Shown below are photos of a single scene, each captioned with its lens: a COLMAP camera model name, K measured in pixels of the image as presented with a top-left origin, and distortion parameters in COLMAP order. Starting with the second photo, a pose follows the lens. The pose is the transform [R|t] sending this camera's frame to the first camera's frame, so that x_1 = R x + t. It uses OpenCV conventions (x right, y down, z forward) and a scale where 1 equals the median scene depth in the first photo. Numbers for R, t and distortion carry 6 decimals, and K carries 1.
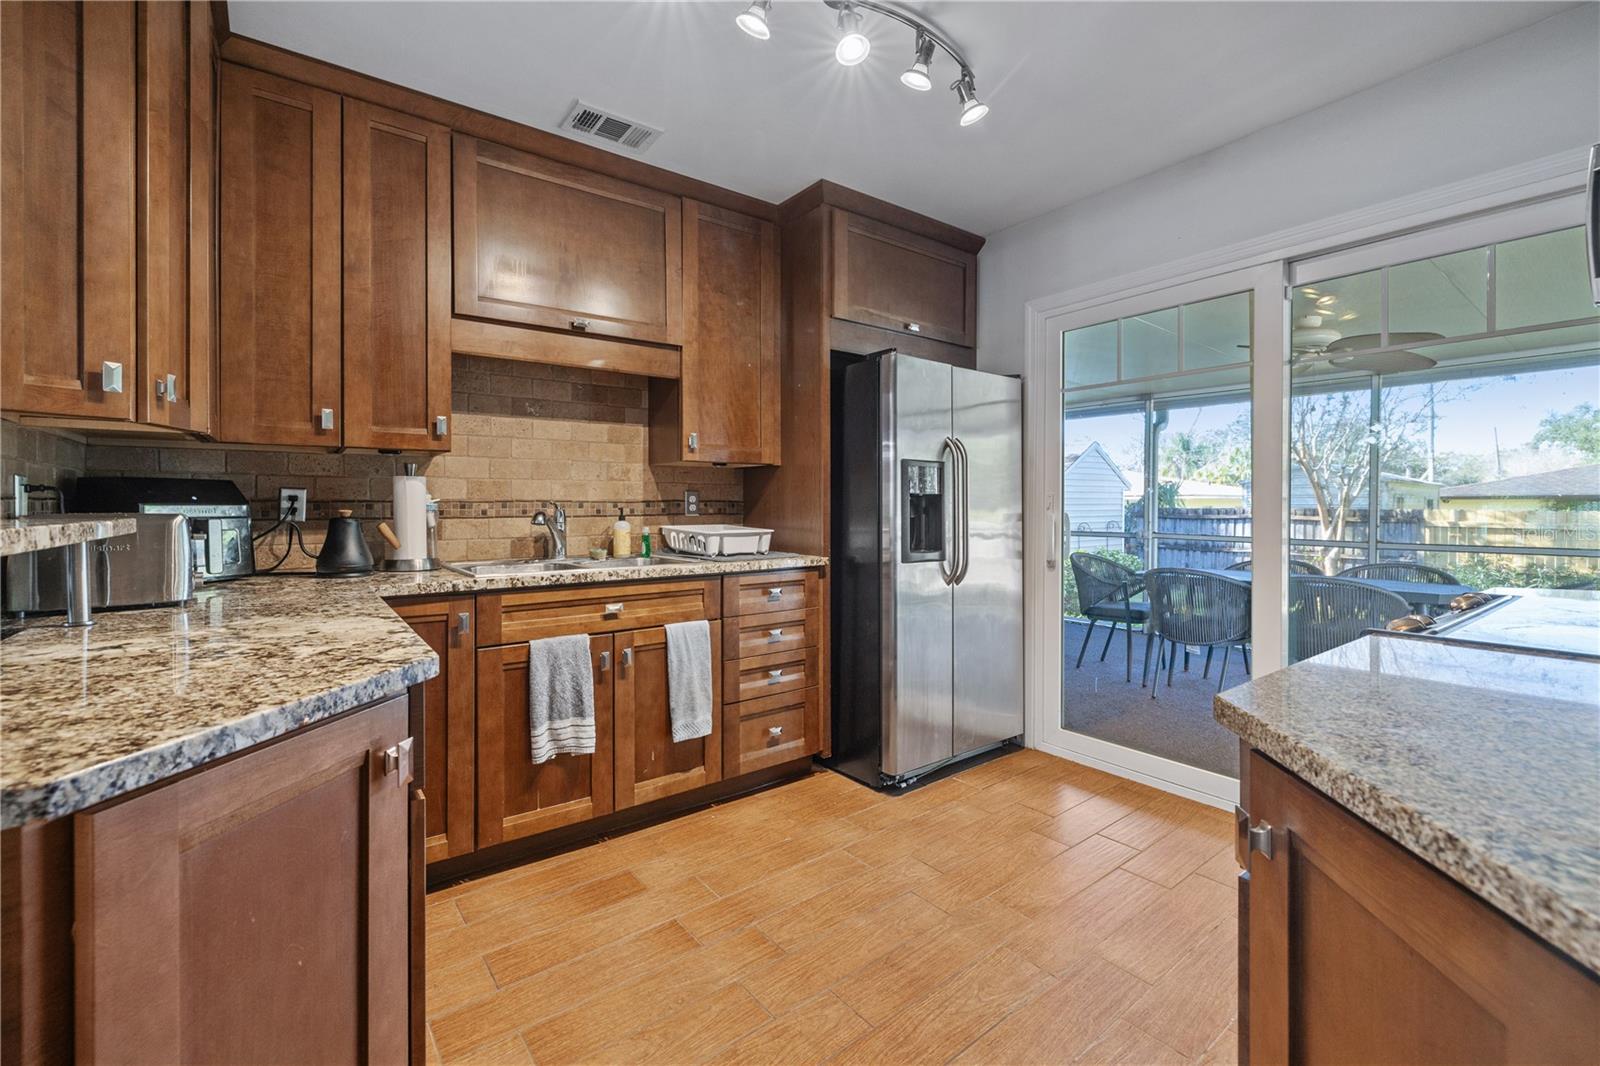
lens RADIAL K [[690.8, 0, 772.0], [0, 690.8, 508.5], [0, 0, 1]] dist [-0.000835, -0.000330]
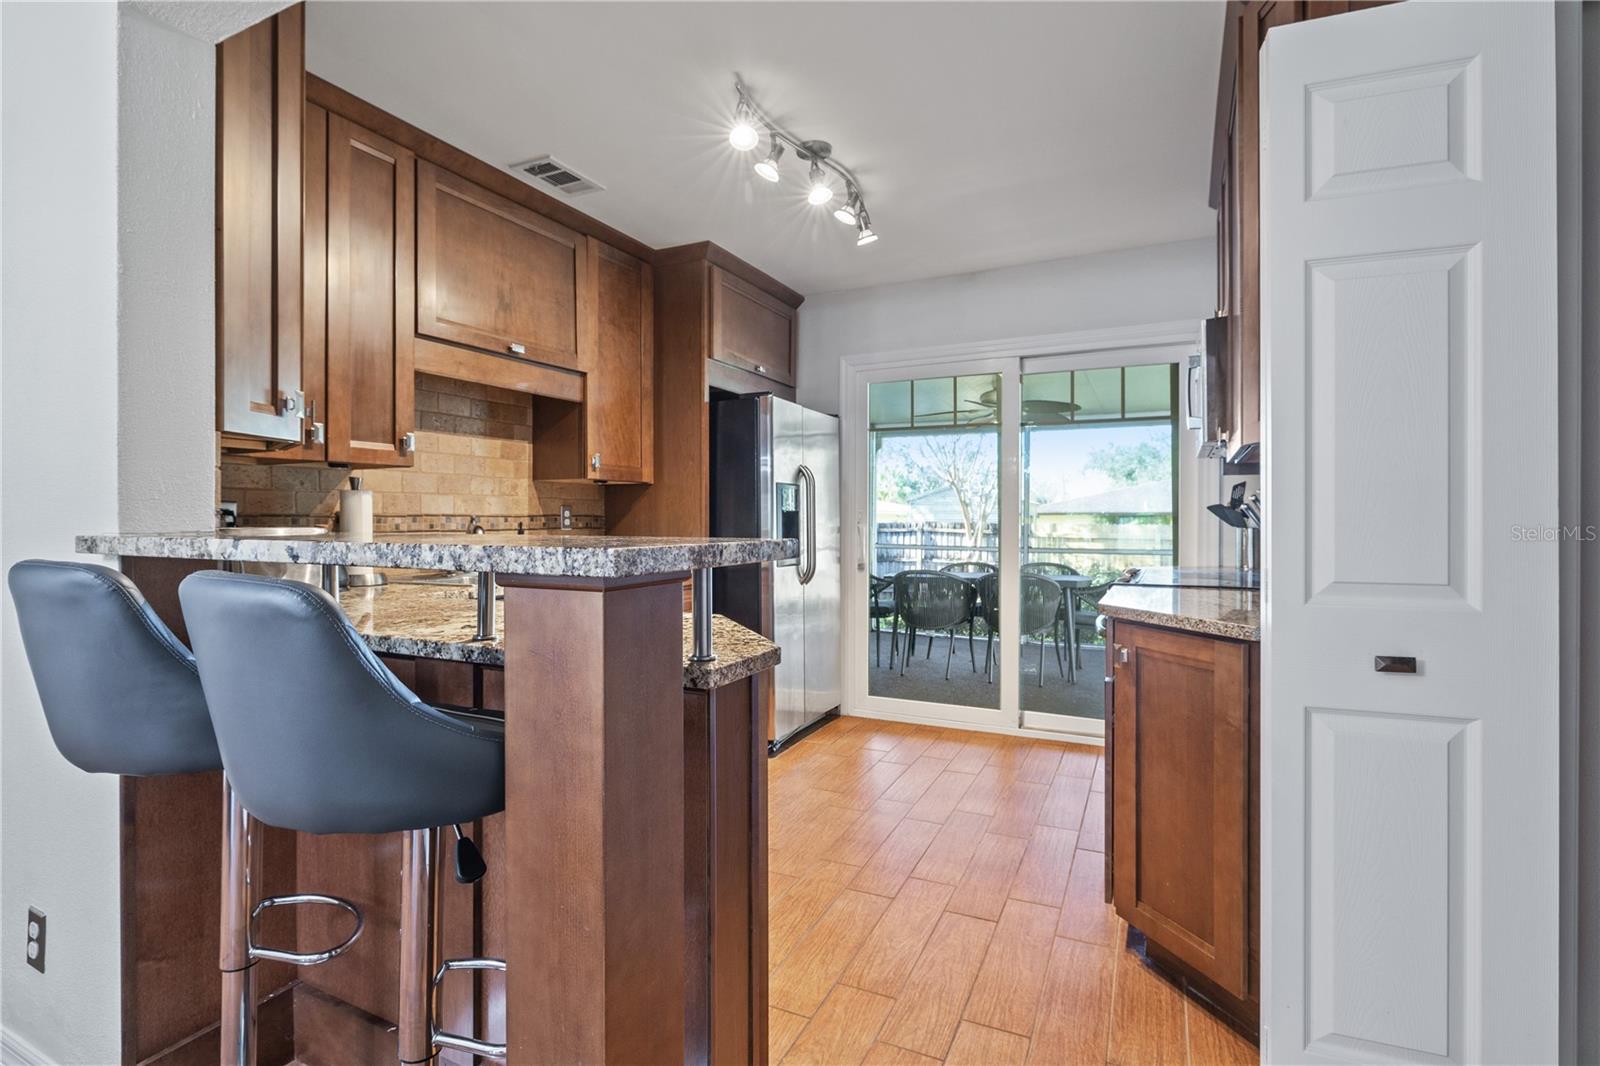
lens RADIAL K [[773.2, 0, 799.4], [0, 773.2, 523.5], [0, 0, 1]] dist [-0.020083, 0.000068]
pose [[0.885586, -0.000049, 0.464476, -0.381589], [-0.000826, 0.999998, 0.001681, -0.001371], [-0.464475, -0.001873, 0.885584, -0.215741]]
